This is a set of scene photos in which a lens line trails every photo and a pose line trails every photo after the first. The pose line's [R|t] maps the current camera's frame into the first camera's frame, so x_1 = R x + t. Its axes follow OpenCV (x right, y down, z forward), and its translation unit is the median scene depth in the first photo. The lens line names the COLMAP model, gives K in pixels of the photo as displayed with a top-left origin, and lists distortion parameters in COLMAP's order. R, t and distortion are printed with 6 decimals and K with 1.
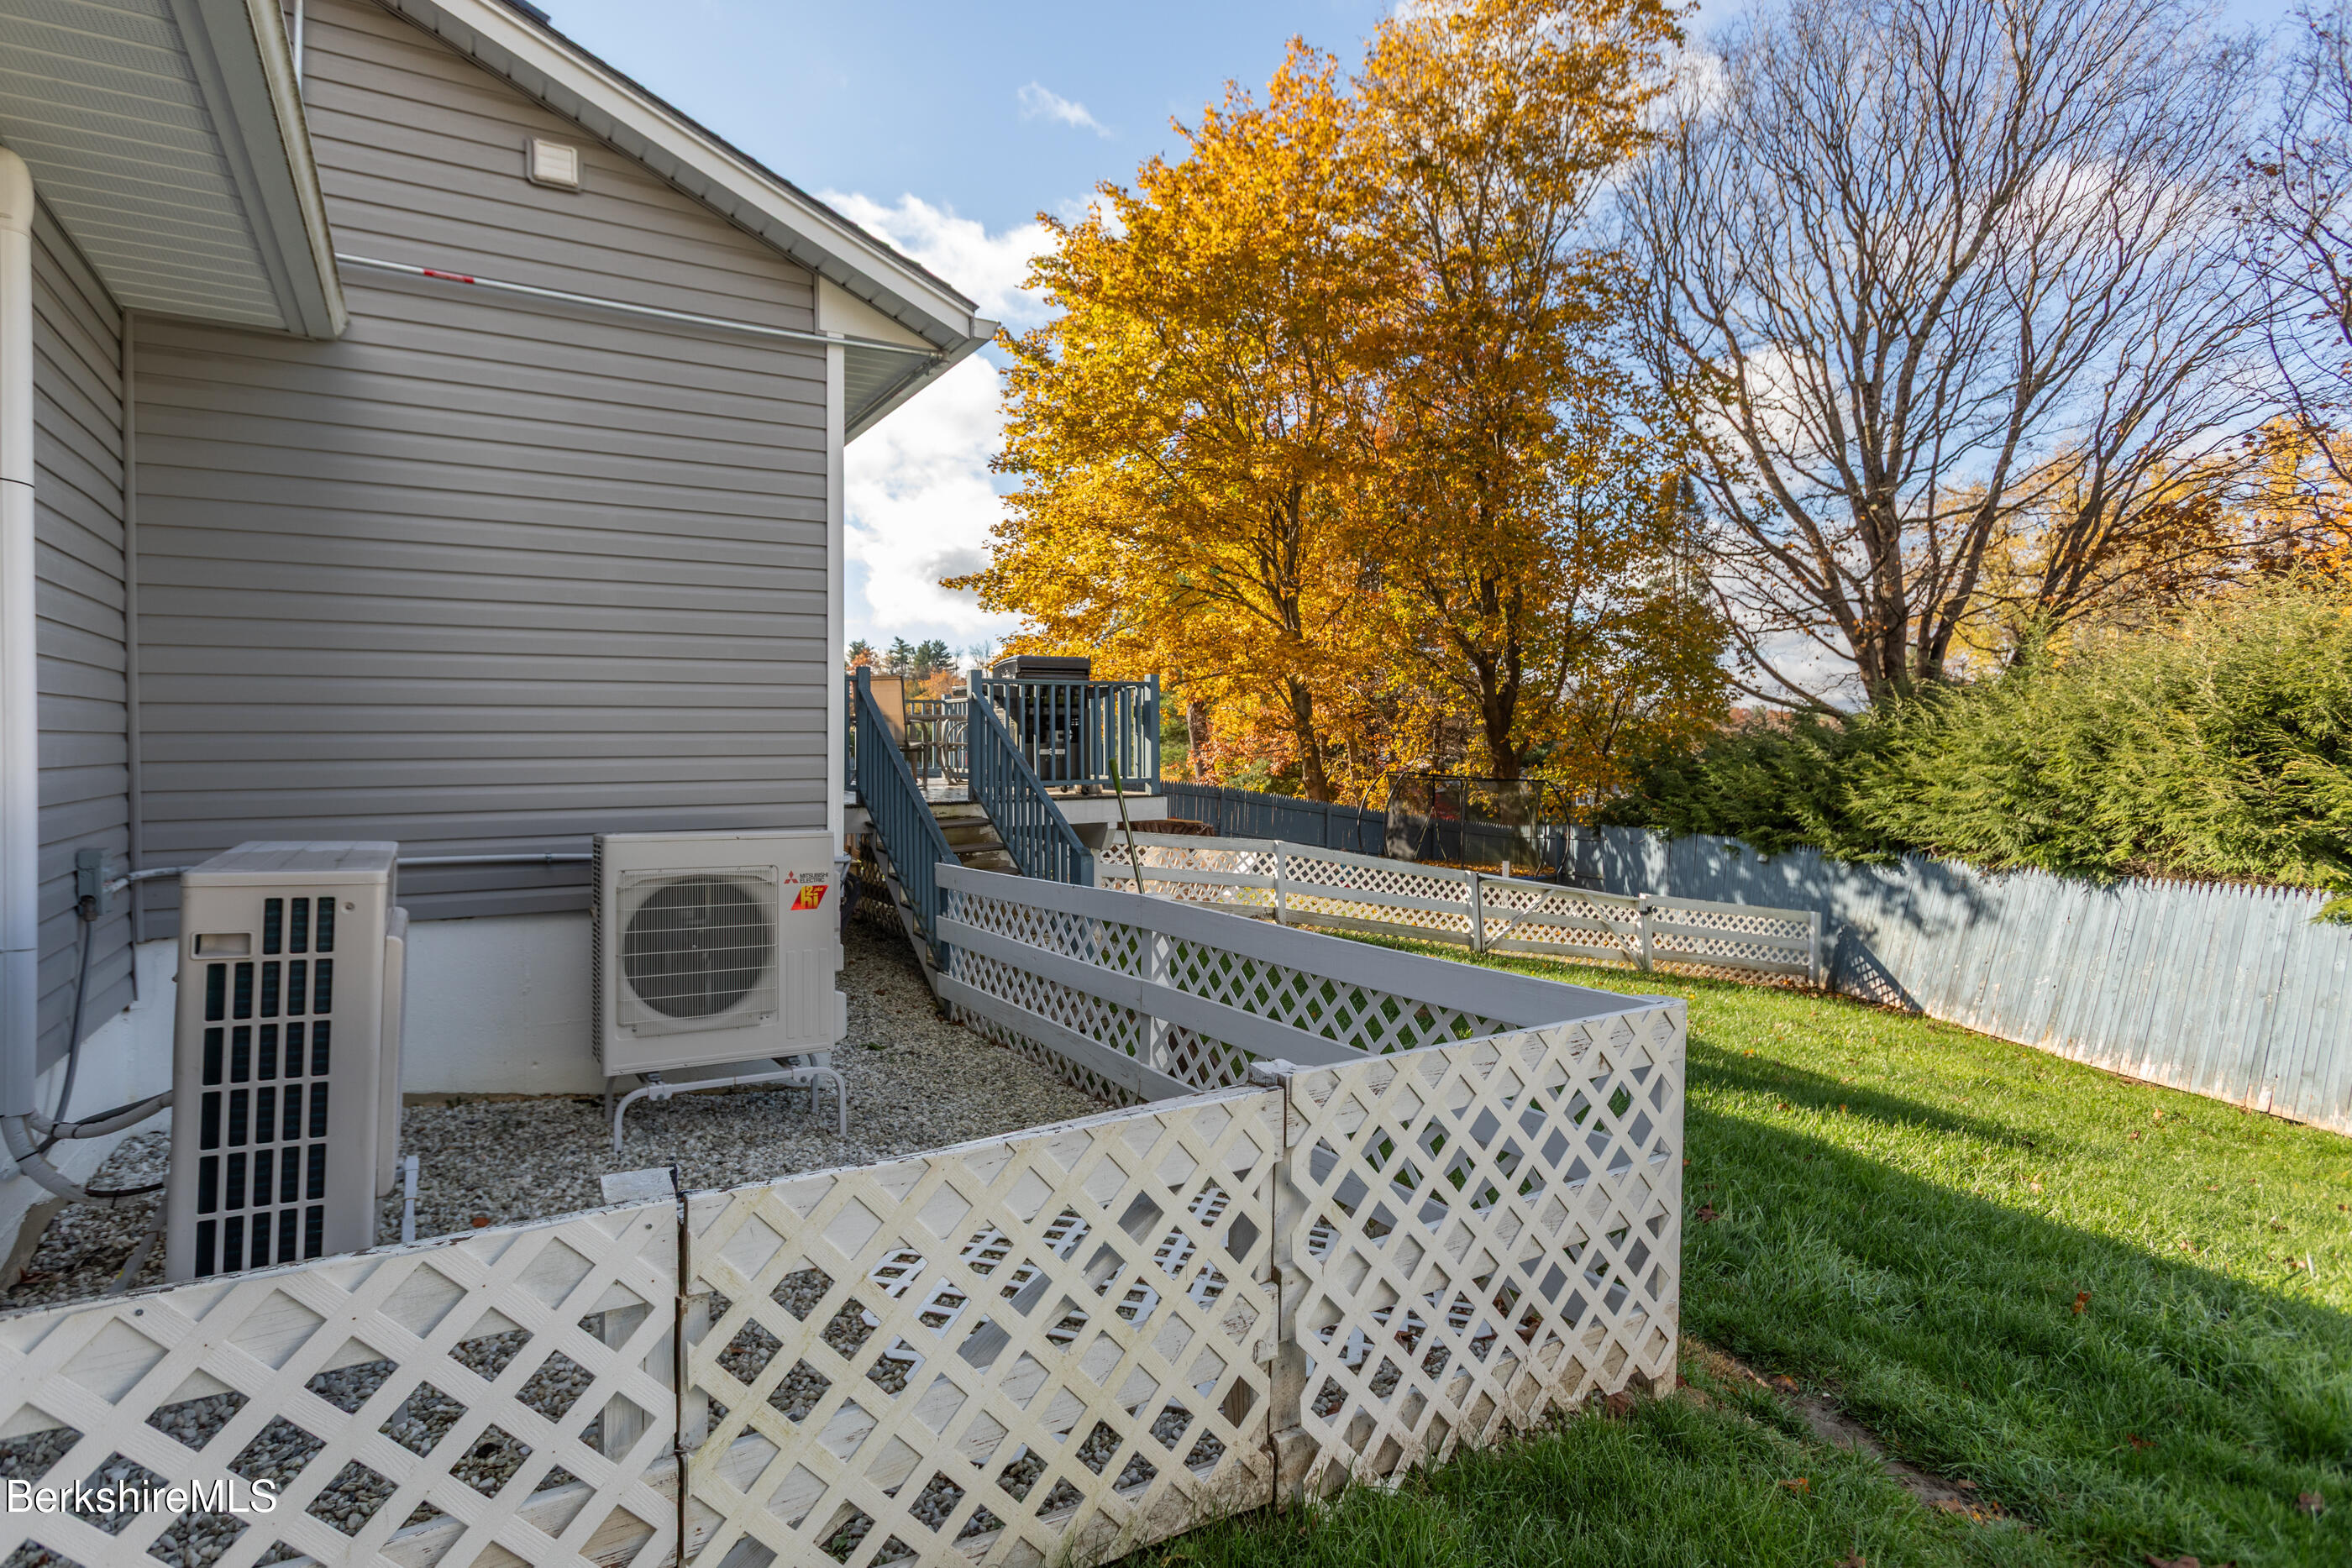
lens RADIAL K [[1234.5, 0, 1185.2], [0, 1234.5, 777.5], [0, 0, 1]] dist [-0.010943, 0.008479]
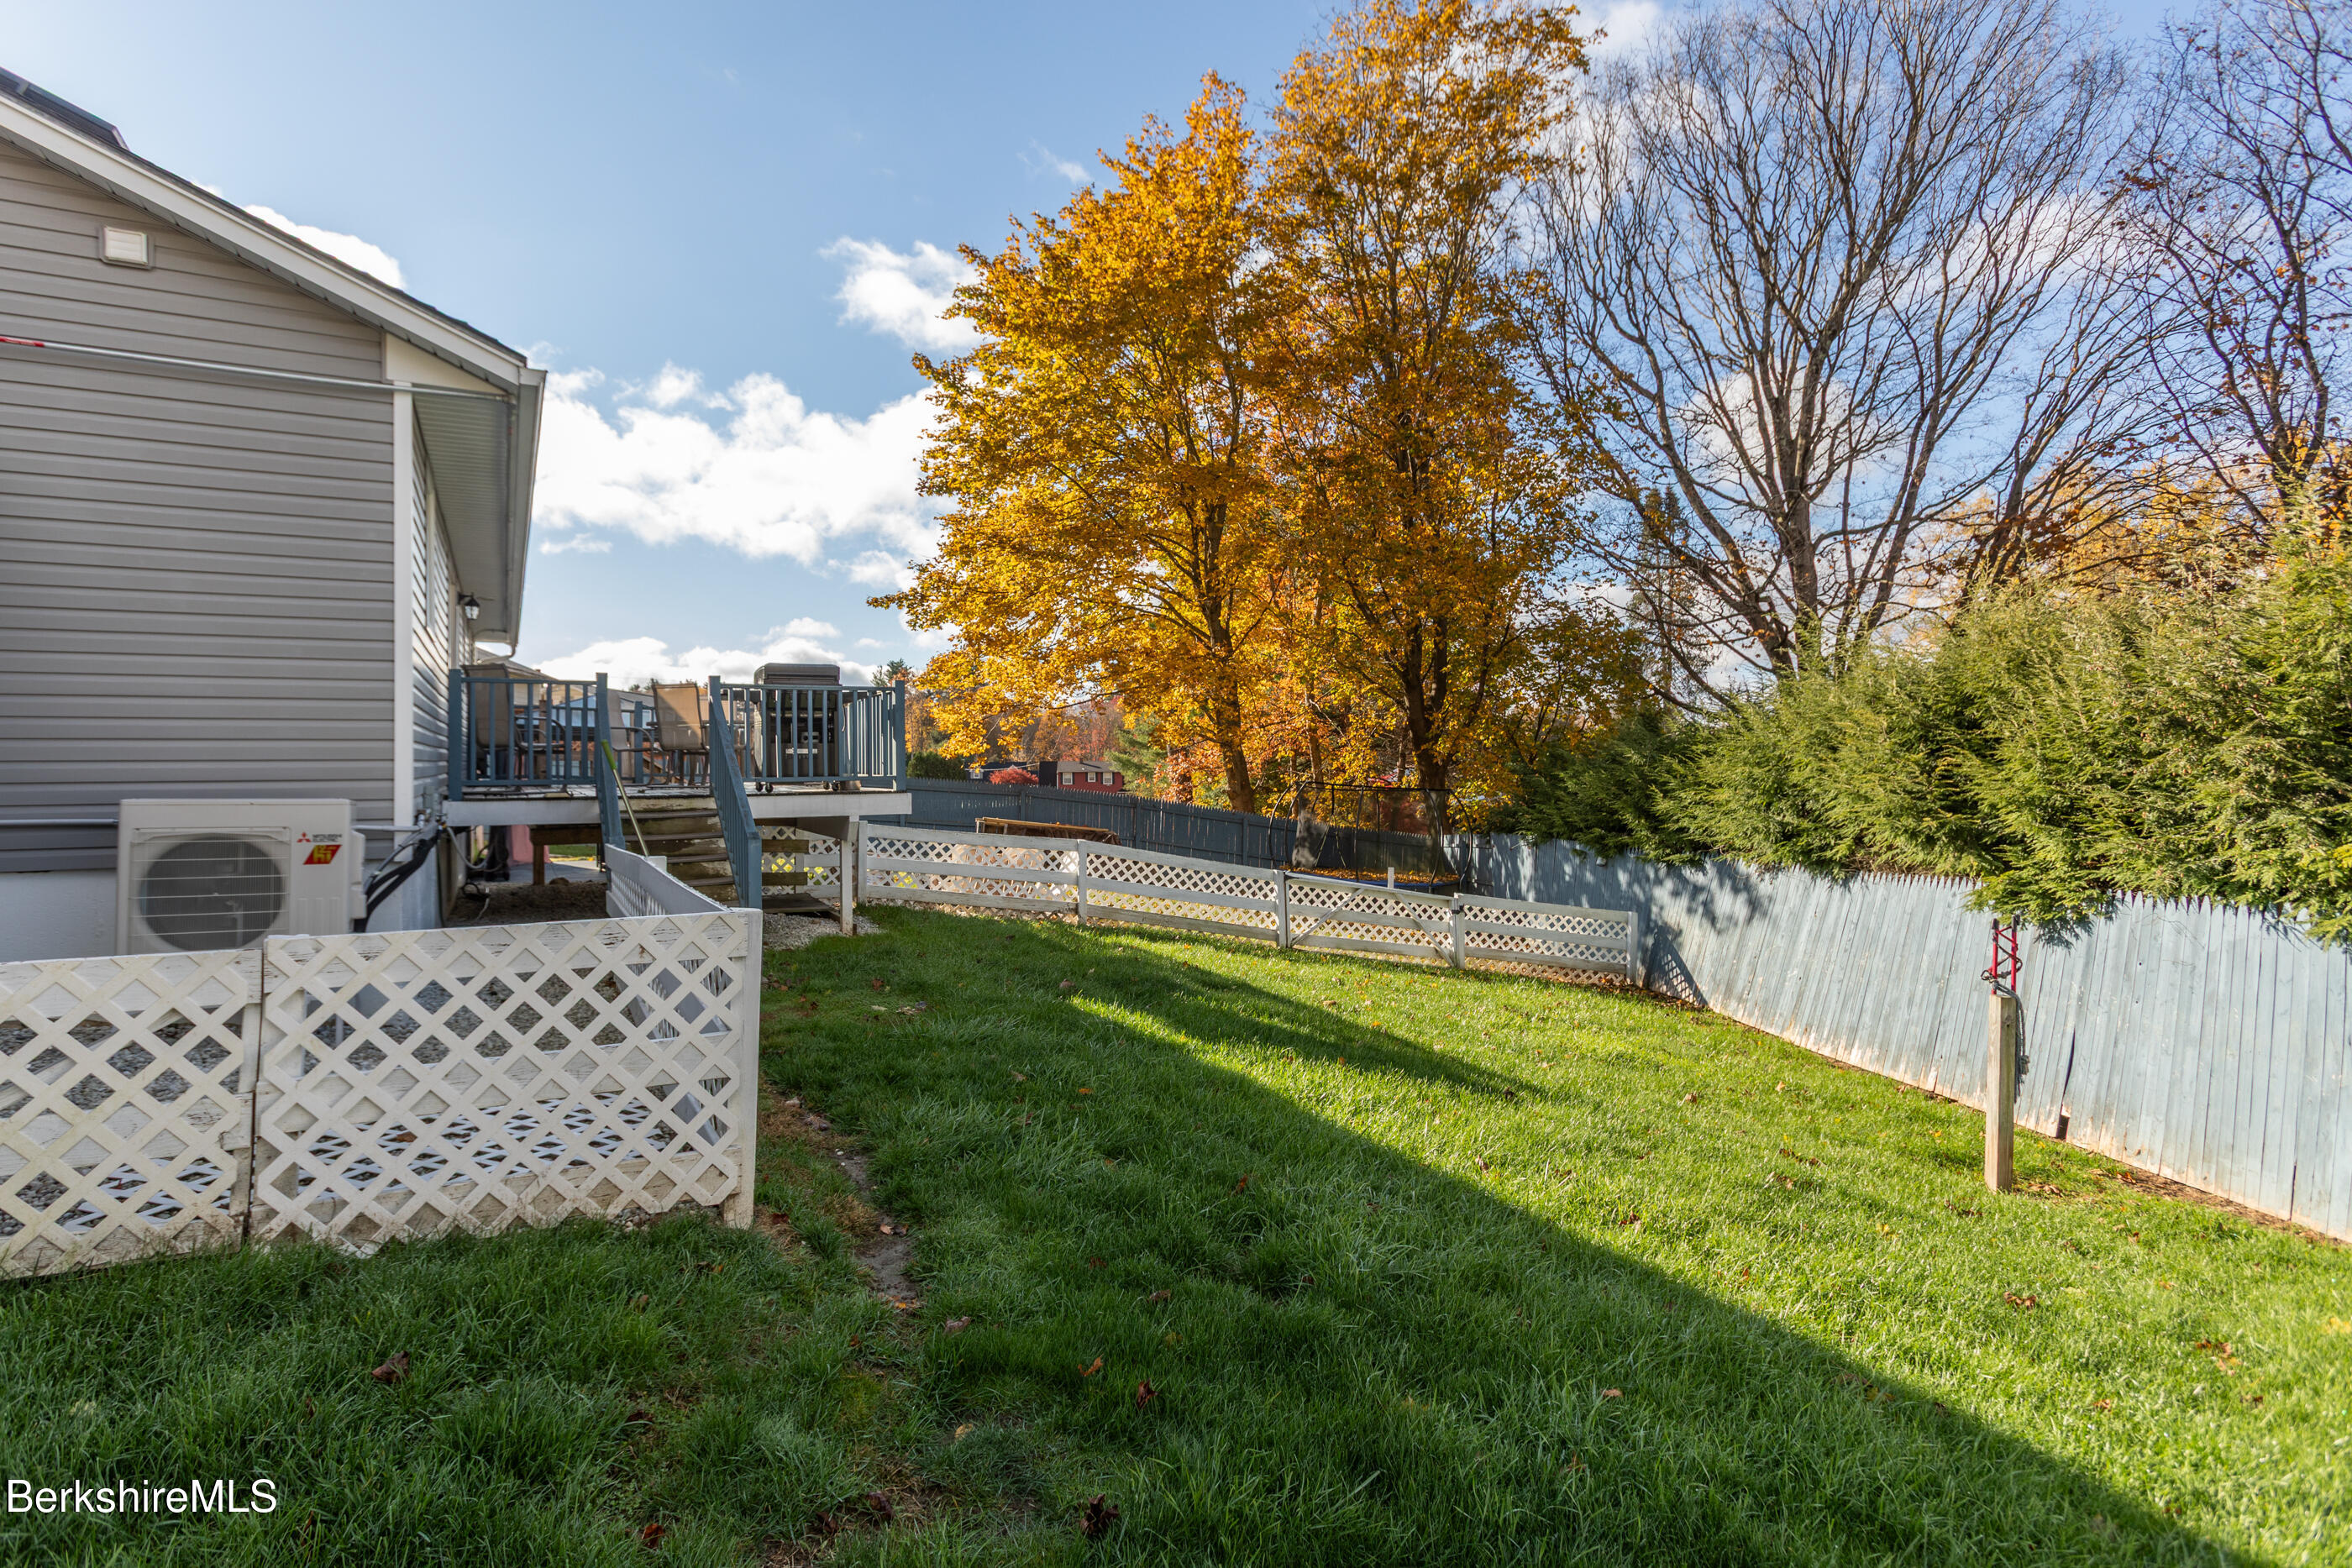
lens RADIAL K [[1234.5, 0, 1167.6], [0, 1234.5, 778.3], [0, 0, 1]] dist [-0.010943, 0.008479]
pose [[0.999238, -0.001553, -0.038998, 0.174849], [0.000979, 0.999891, -0.014744, 0.013021], [0.039017, 0.014694, 0.999130, -0.049624]]
